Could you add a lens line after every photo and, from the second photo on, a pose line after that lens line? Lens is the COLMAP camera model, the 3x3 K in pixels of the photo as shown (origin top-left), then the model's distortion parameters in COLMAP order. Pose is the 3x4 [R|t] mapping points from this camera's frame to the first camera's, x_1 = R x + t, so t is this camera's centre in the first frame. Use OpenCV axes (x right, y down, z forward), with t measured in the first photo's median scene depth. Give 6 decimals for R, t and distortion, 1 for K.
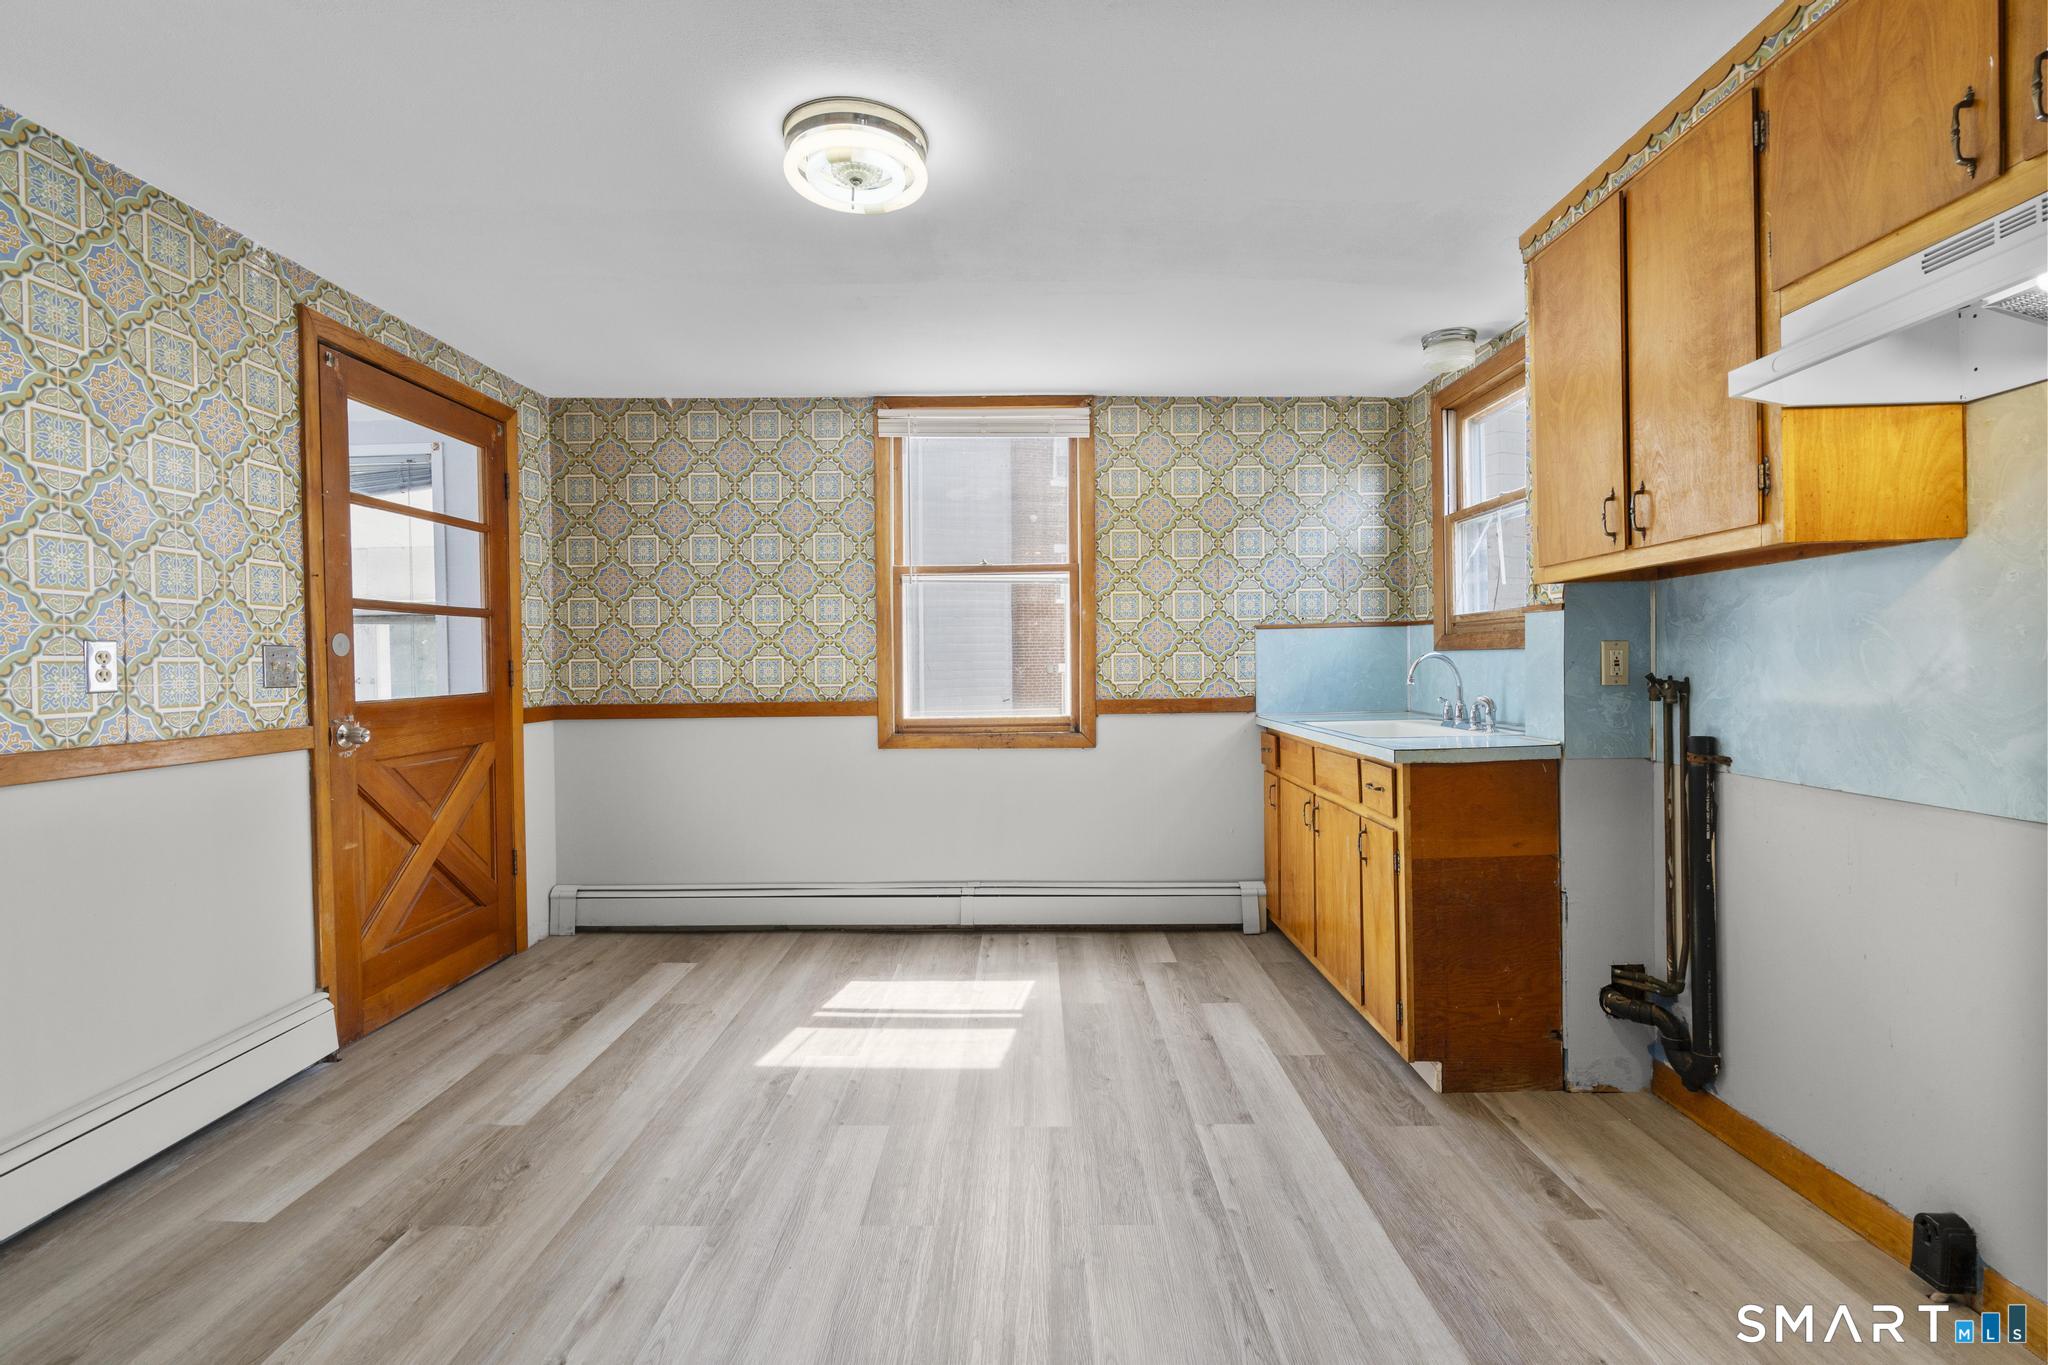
lens RADIAL K [[938.8, 0, 1017.6], [0, 938.8, 678.3], [0, 0, 1]] dist [-0.001072, 0.000253]
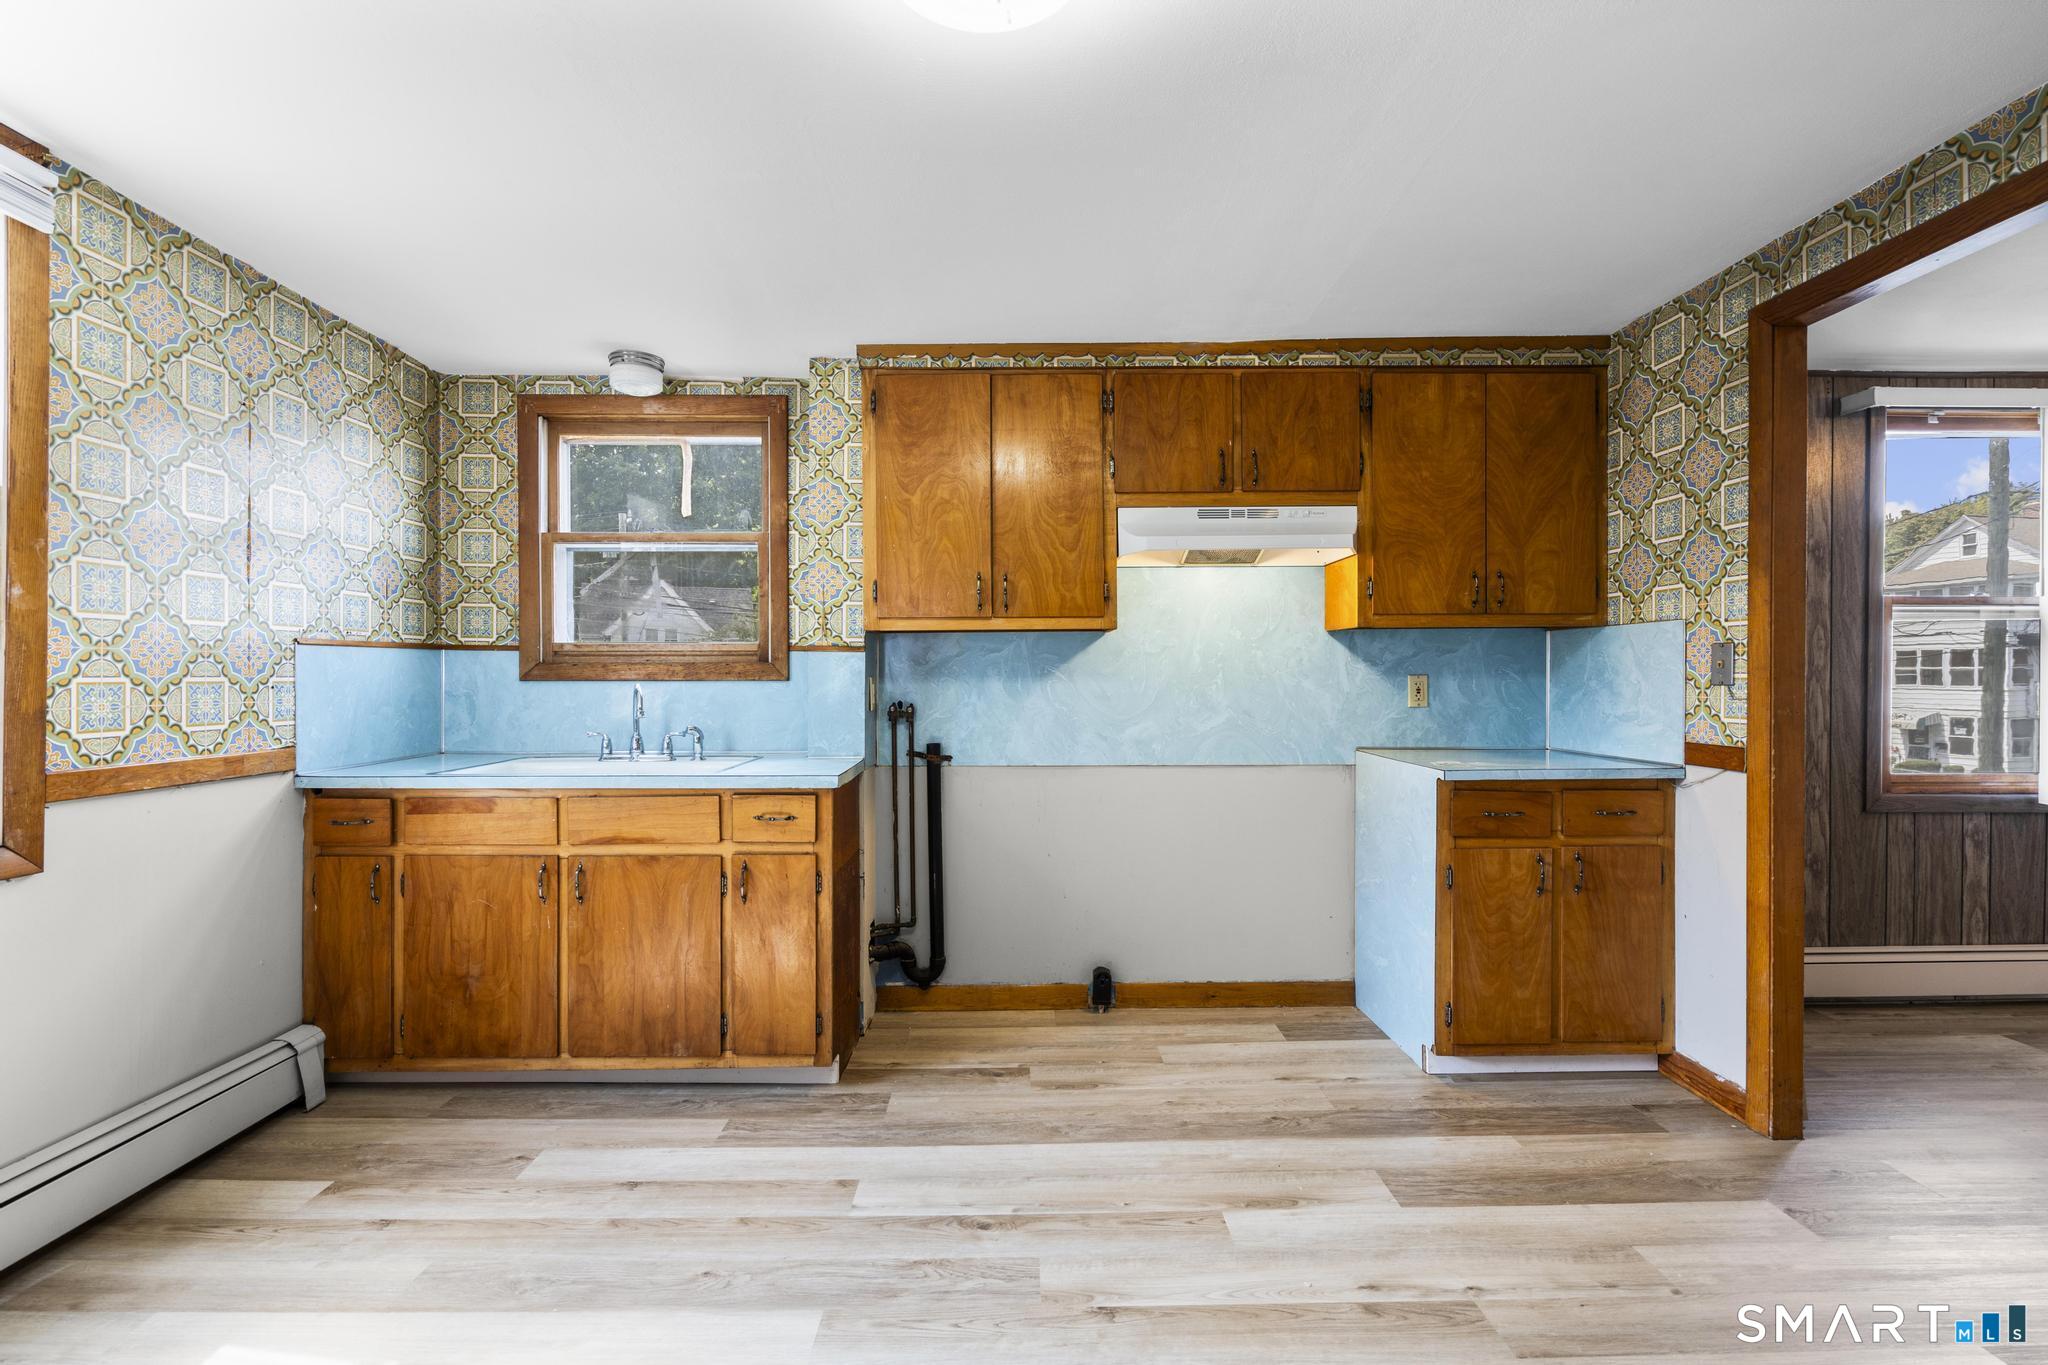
lens RADIAL K [[924.7, 0, 1034.3], [0, 924.7, 682.8], [0, 0, 1]] dist [-0.002653, 0.001521]
pose [[-0.037438, 0.006866, 0.999275, -0.499561], [0.017654, 0.999825, -0.006208, -0.014599], [-0.999143, 0.017408, -0.037552, 0.611271]]
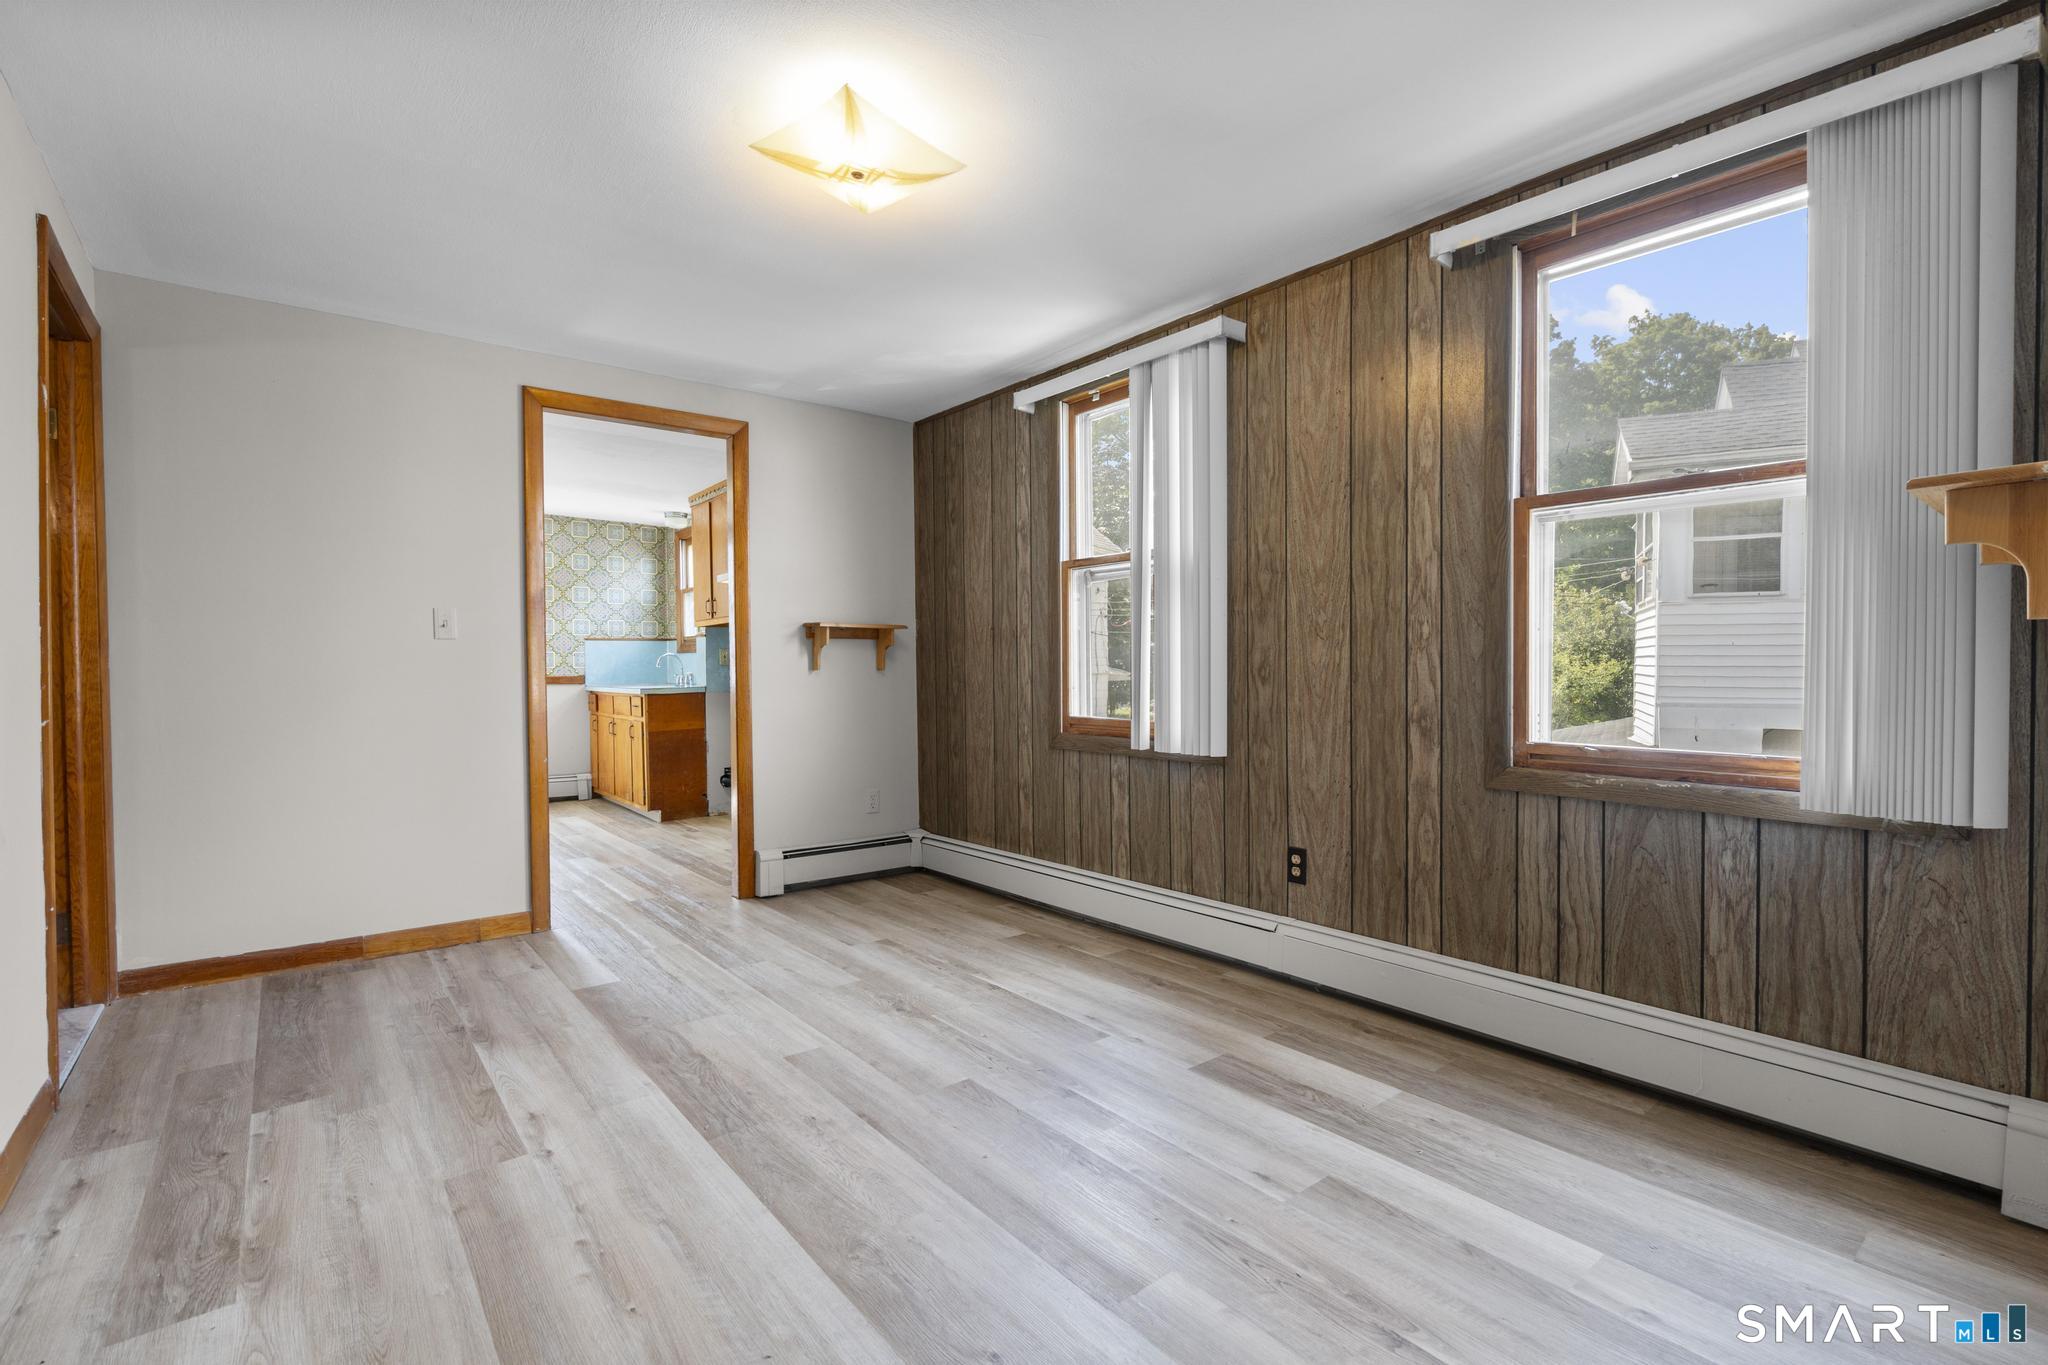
lens RADIAL K [[947.0, 0, 1058.8], [0, 947.0, 684.4], [0, 0, 1]] dist [-0.001321, 0.000225]
pose [[0.765364, -0.001680, 0.643596, -0.296473], [0.005881, 0.999973, -0.004383, 0.061779], [-0.643571, 0.007140, 0.765353, -1.306115]]
